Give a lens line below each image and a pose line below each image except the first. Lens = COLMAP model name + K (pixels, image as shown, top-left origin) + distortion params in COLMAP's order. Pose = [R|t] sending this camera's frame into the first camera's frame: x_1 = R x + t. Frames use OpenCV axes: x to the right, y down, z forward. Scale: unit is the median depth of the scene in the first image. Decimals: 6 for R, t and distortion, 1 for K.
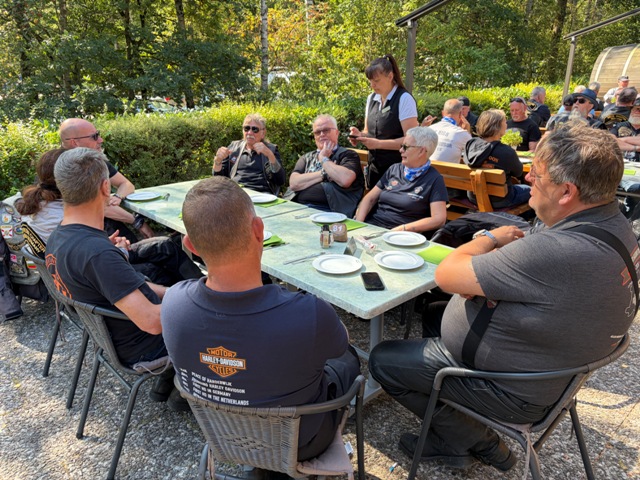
lens RADIAL K [[547.8, 0, 320.0], [0, 547.8, 240.0], [0, 0, 1]] dist [0.070590, -0.007962]
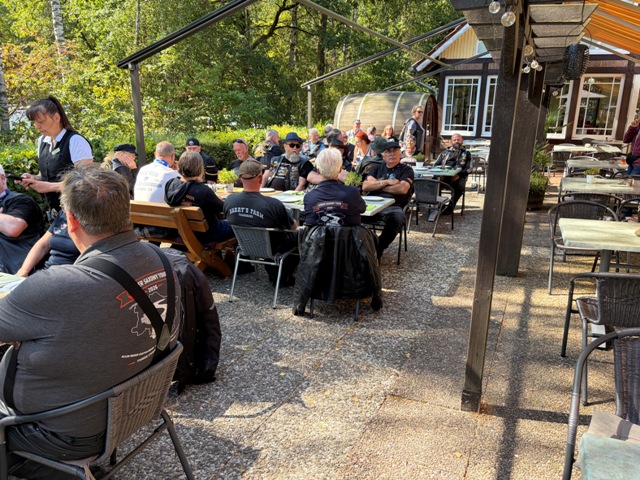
lens RADIAL K [[547.8, 0, 320.0], [0, 547.8, 240.0], [0, 0, 1]] dist [0.070590, -0.007962]
pose [[0.921426, -0.086421, 0.378822, 0.160986], [0.112670, 0.992490, -0.047637, 0.013409], [-0.371860, 0.086576, 0.924243, -0.051805]]
